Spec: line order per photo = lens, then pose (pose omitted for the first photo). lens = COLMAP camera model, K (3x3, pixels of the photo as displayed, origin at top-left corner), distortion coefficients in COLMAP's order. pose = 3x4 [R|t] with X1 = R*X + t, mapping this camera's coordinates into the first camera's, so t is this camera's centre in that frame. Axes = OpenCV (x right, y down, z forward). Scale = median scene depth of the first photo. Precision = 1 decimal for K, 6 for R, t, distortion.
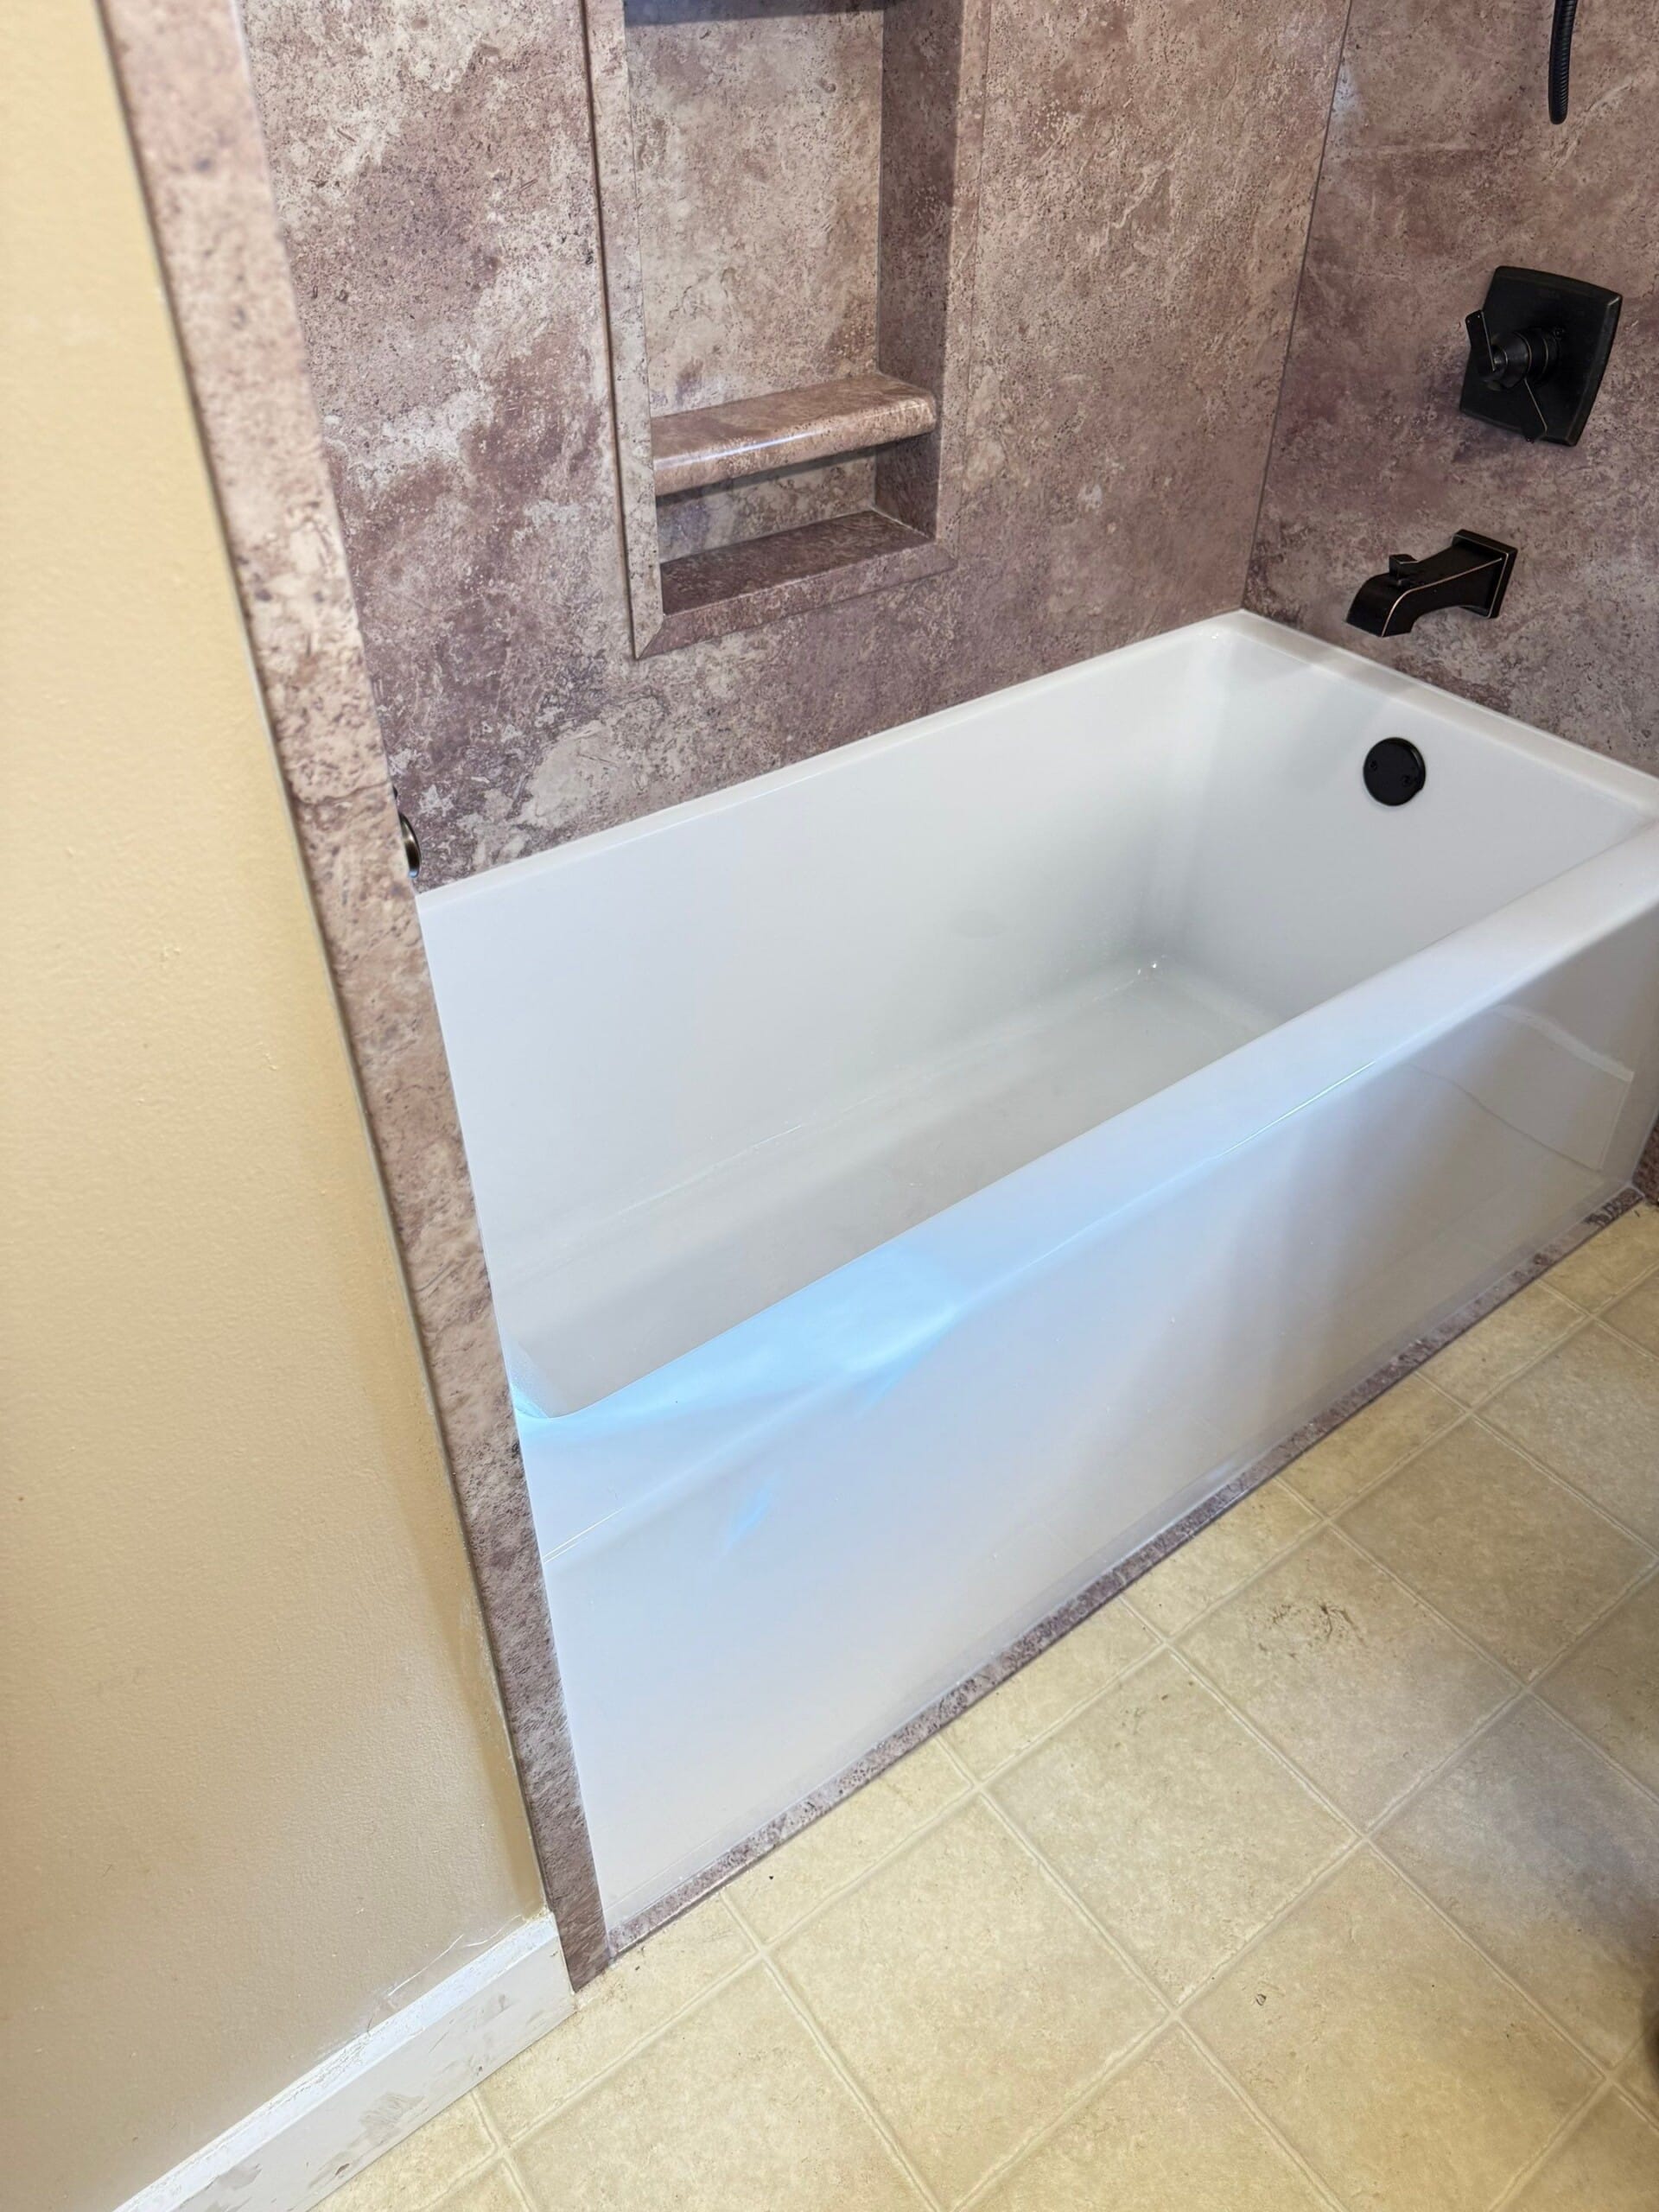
lens RADIAL K [[1566.4, 0, 901.3], [0, 1566.4, 1106.0], [0, 0, 1]] dist [-0.041496, 0.037742]
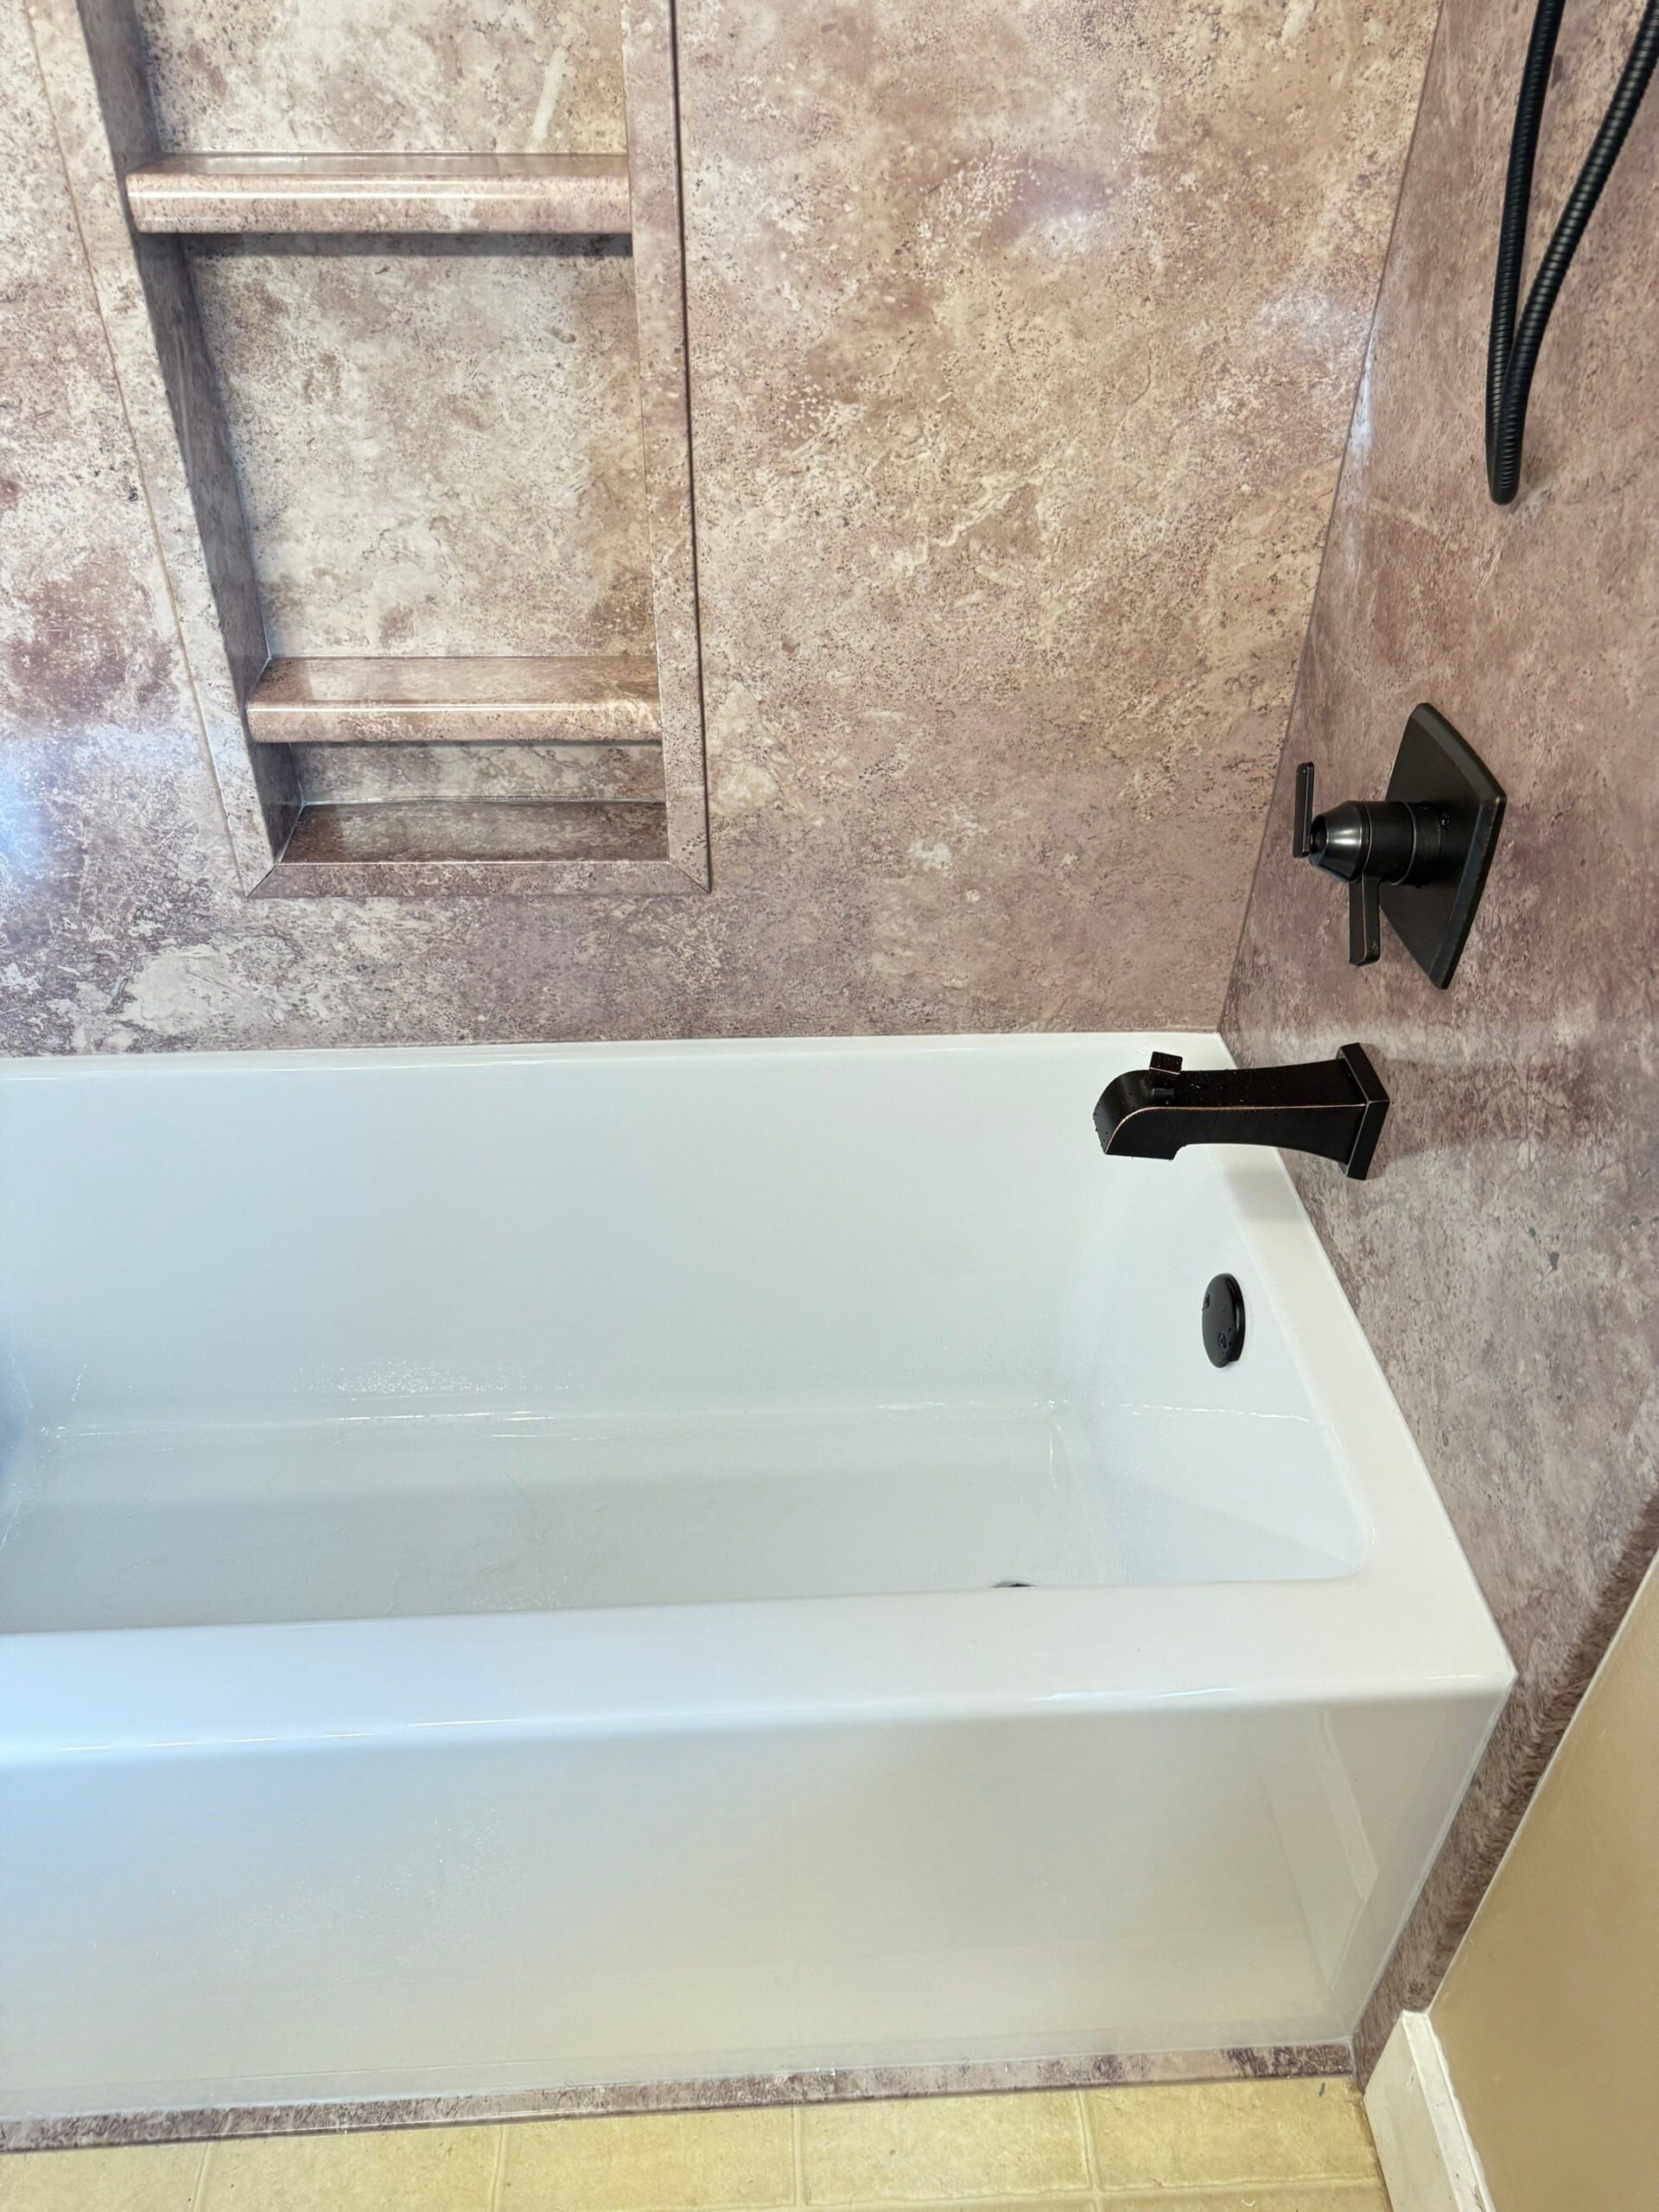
lens RADIAL K [[1554.2, 0, 829.5], [0, 1554.2, 1106.0], [0, 0, 1]] dist [0.000731, -0.001992]
pose [[0.812669, 0.352029, -0.464375, 0.598507], [-0.373720, 0.926290, 0.048173, -0.353729], [0.447105, 0.134397, 0.884327, 0.359951]]
